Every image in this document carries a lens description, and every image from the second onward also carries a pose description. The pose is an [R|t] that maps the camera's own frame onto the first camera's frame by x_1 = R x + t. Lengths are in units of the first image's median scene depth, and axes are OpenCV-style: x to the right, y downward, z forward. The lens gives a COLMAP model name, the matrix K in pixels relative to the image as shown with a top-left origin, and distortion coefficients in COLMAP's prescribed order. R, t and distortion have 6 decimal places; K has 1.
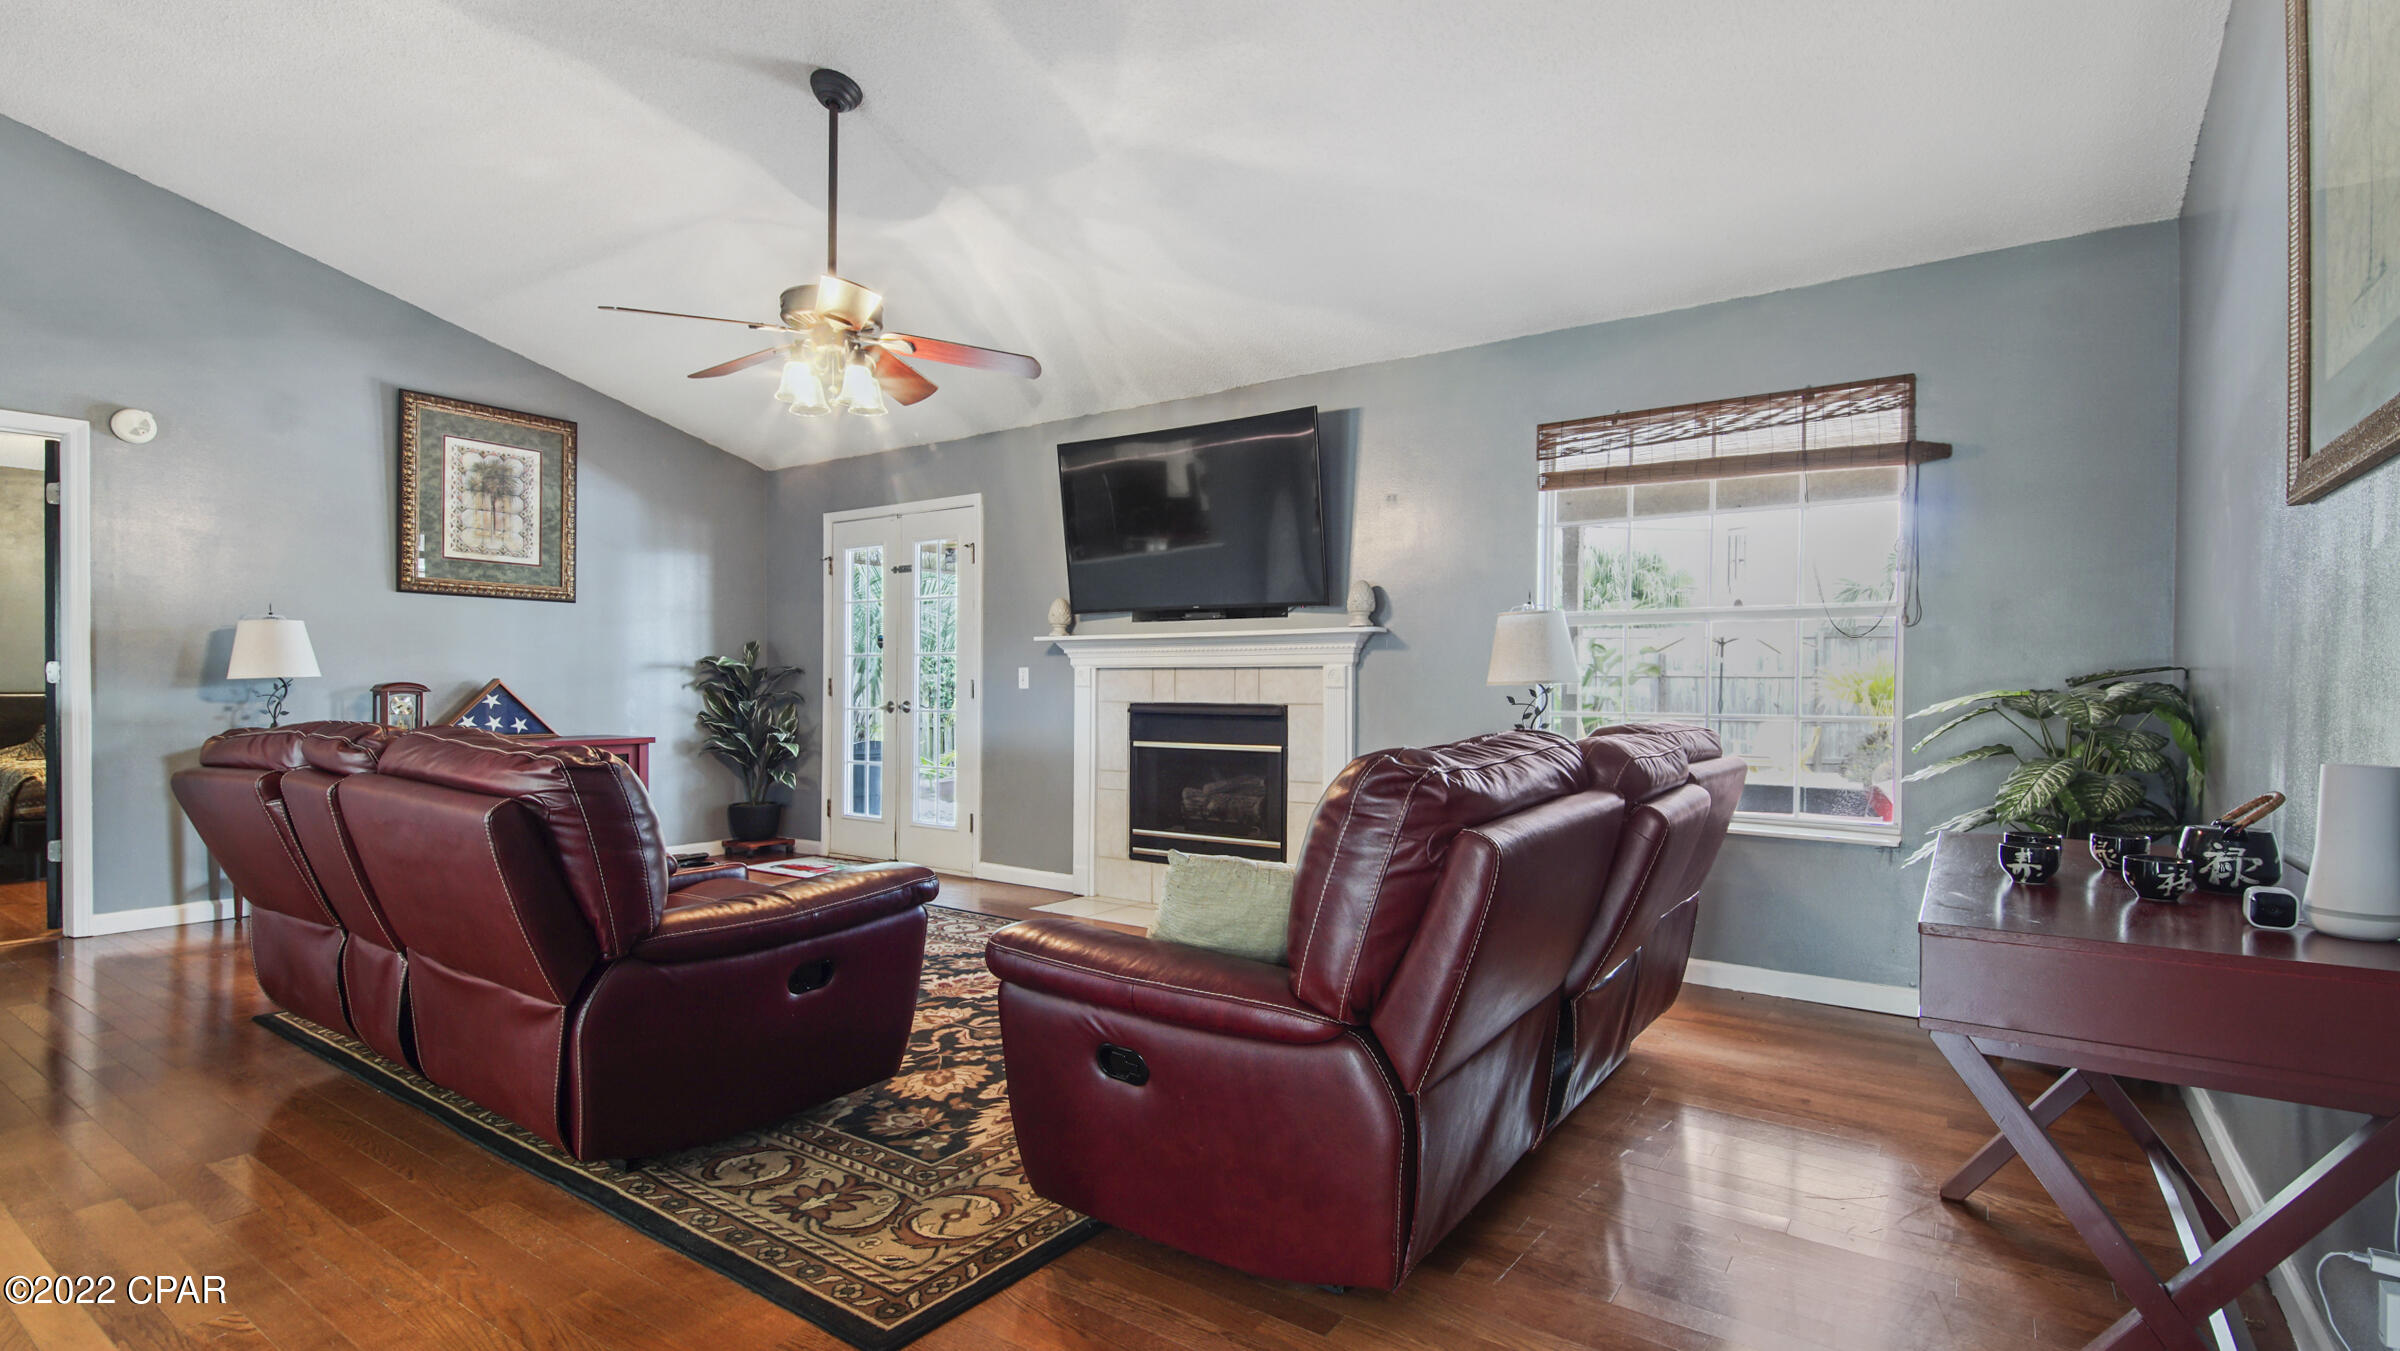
lens RADIAL K [[1137.8, 0, 1200.0], [0, 1137.8, 675.5], [0, 0, 1]] dist [0.026669, -0.000108]
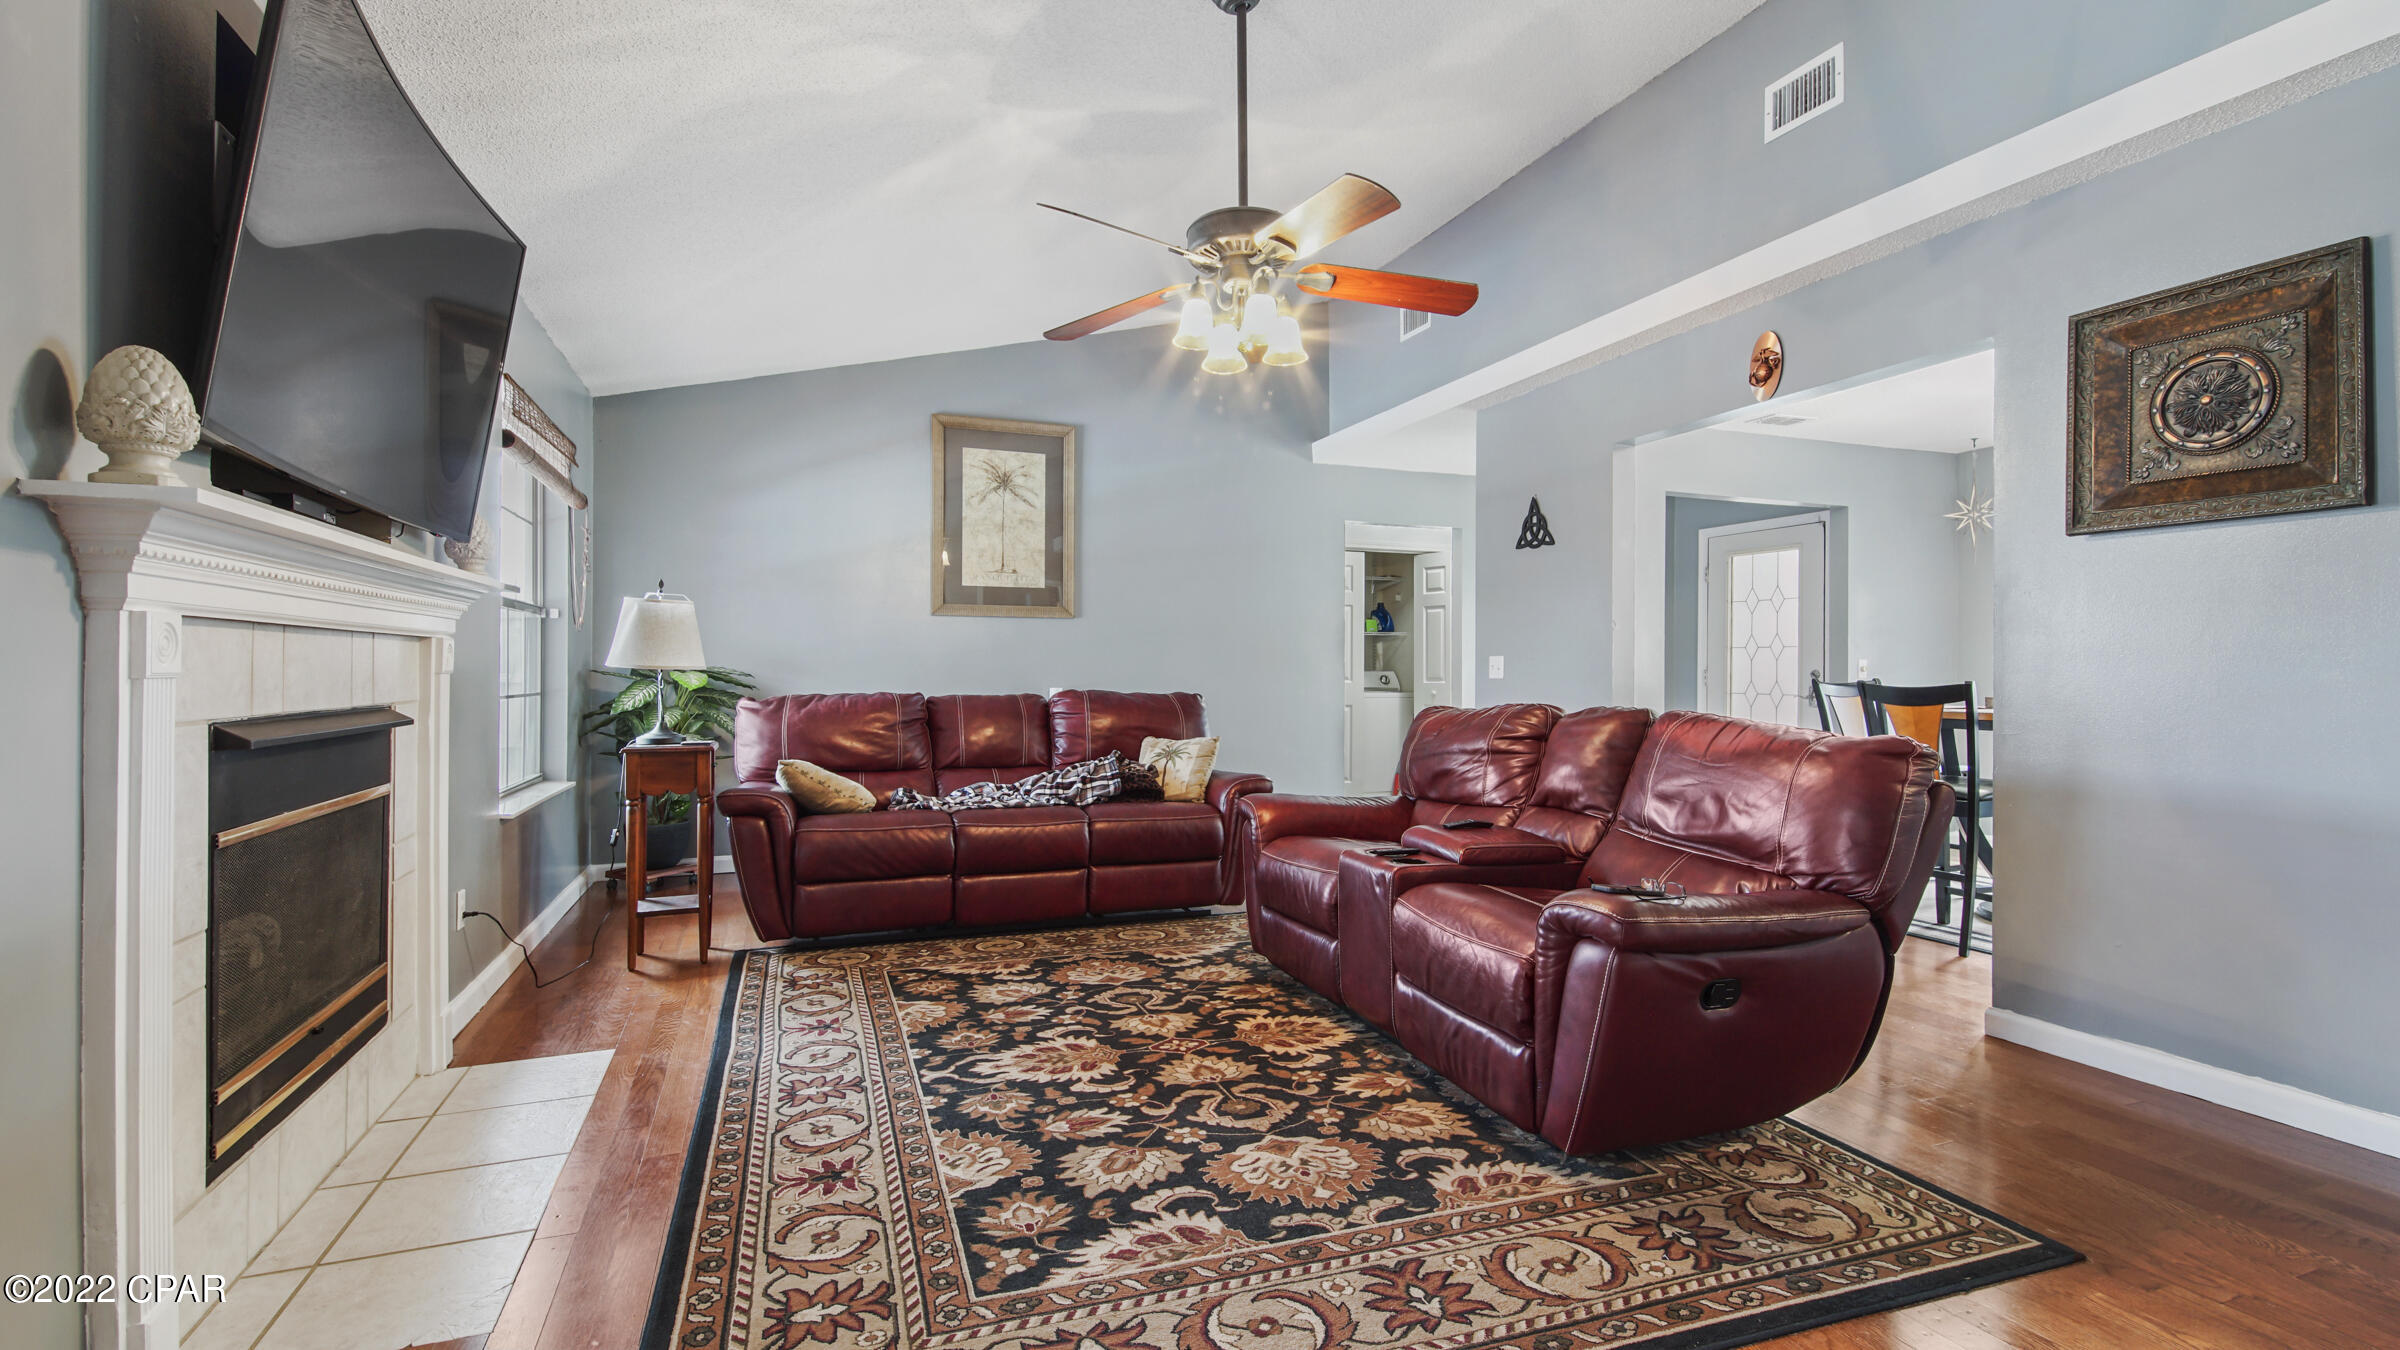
lens RADIAL K [[1061.3, 0, 1200.0], [0, 1061.3, 675.0], [0, 0, 1]] dist [0.029970, -0.020517]
pose [[-0.832727, -0.009290, 0.553606, -0.439883], [-0.009107, 0.999954, 0.003080, 0.004039], [-0.553609, -0.002477, -0.832773, 1.006957]]
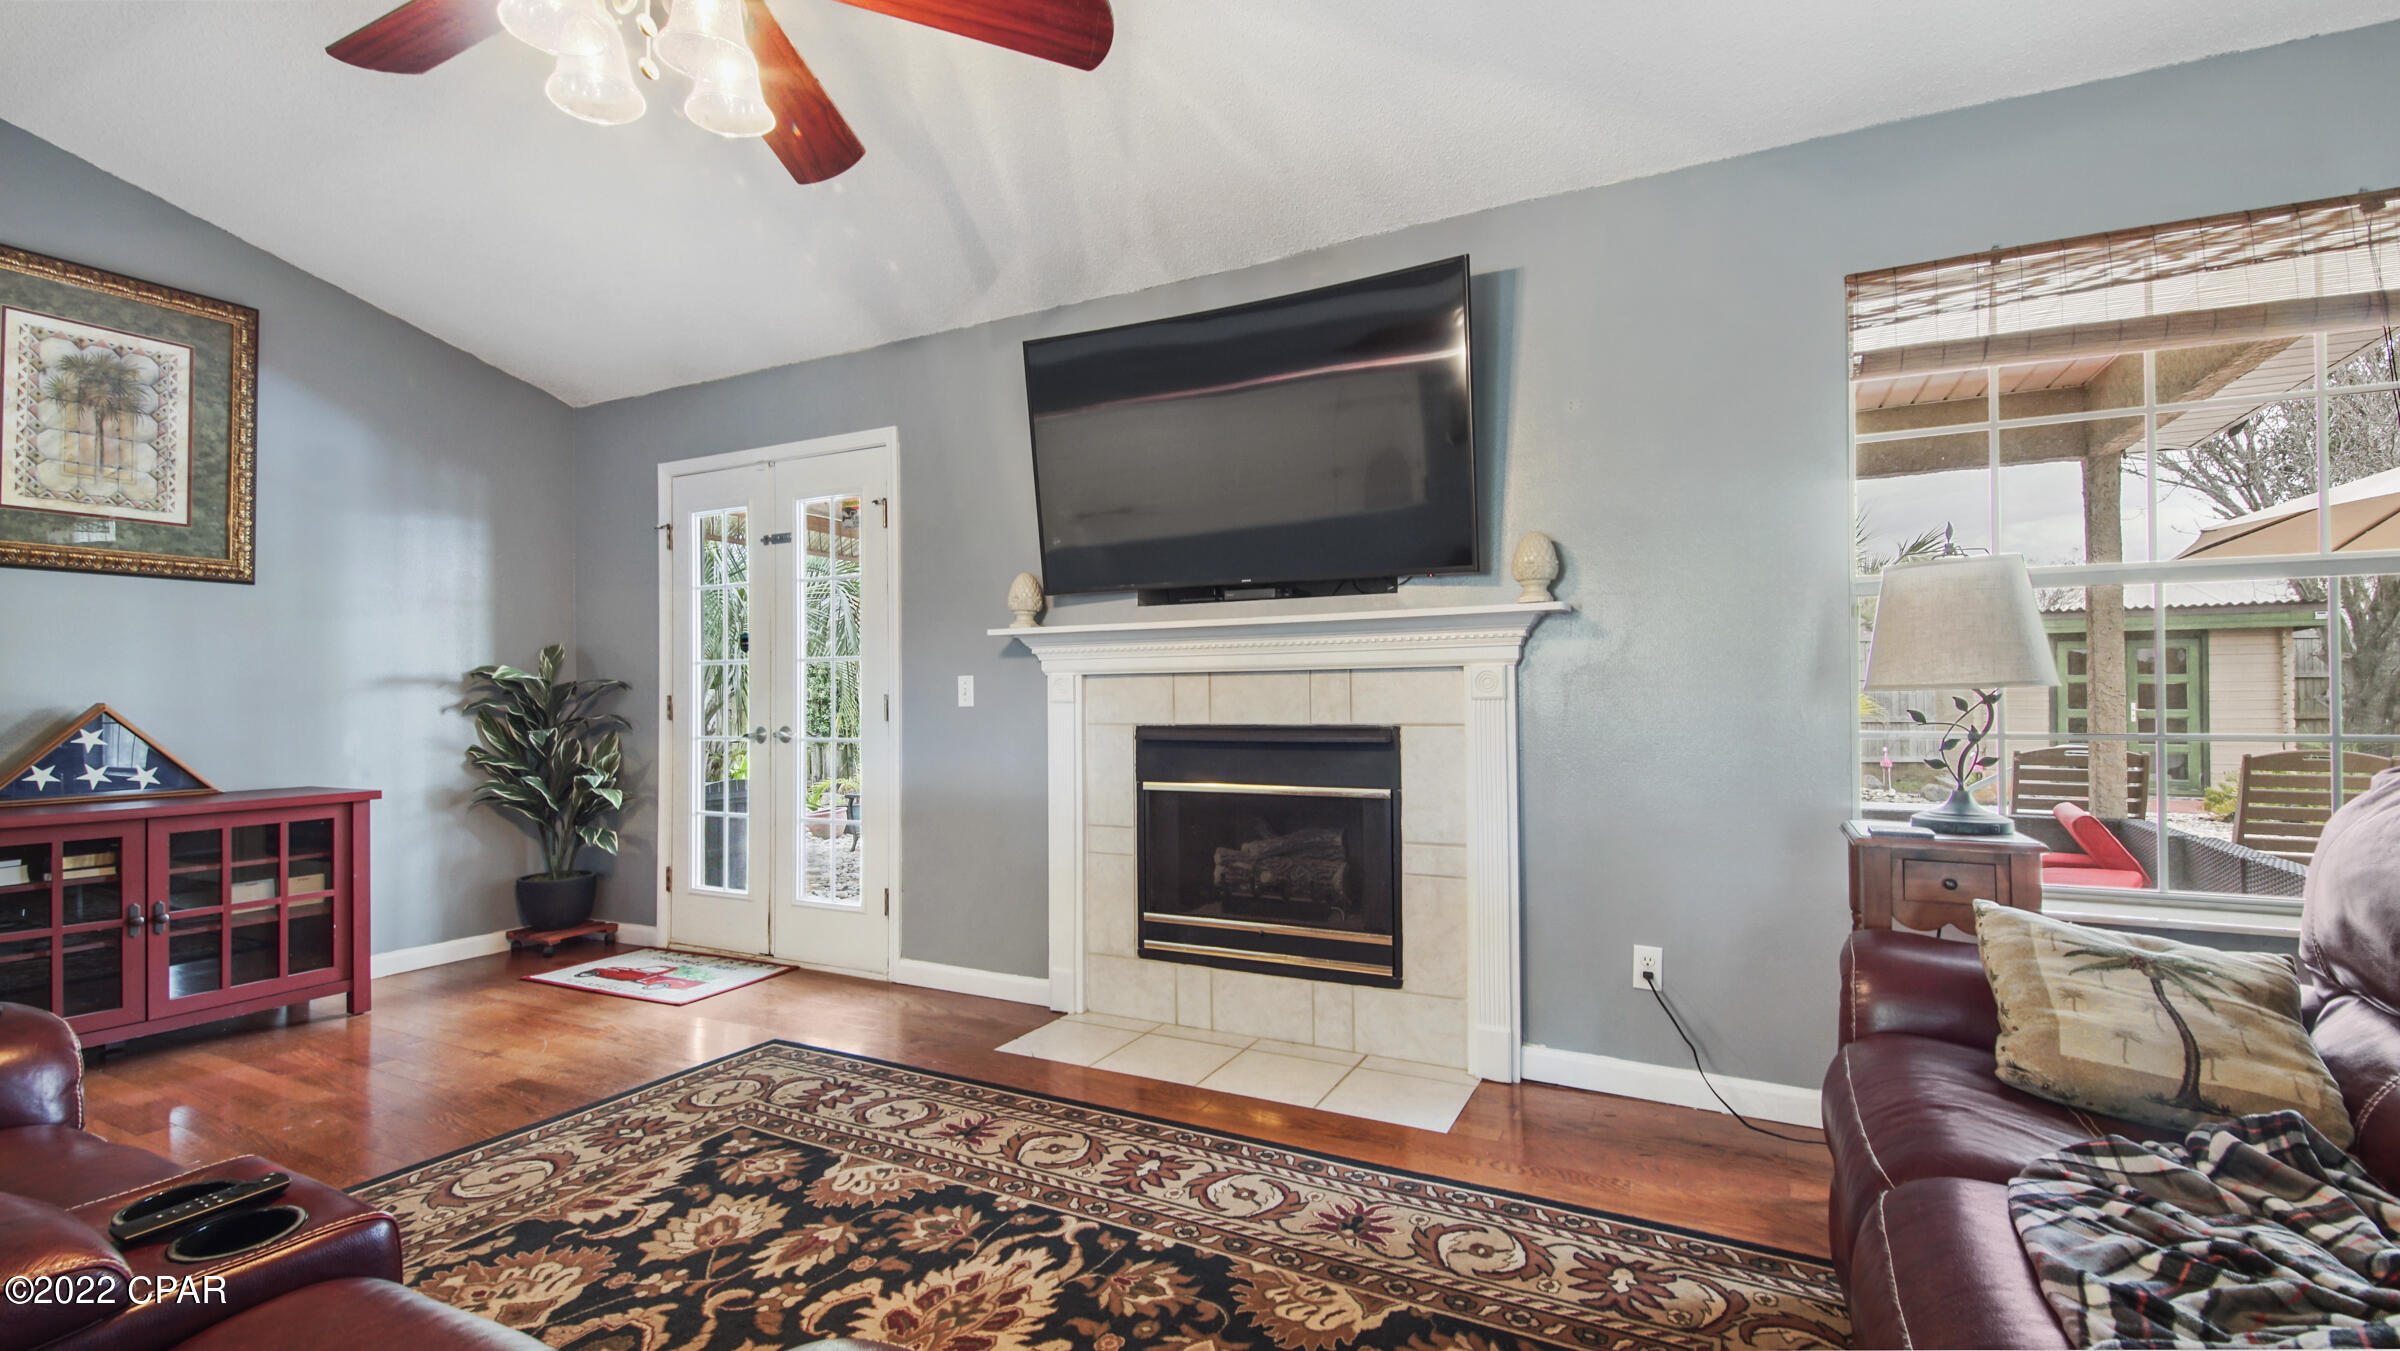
lens RADIAL K [[1061.3, 0, 1200.0], [0, 1061.3, 675.5], [0, 0, 1]] dist [0.029970, -0.020517]
pose [[0.990474, -0.010497, 0.137298, -0.101818], [0.012165, 0.999862, -0.011316, 0.001875], [-0.137161, 0.012879, 0.990465, 0.340980]]
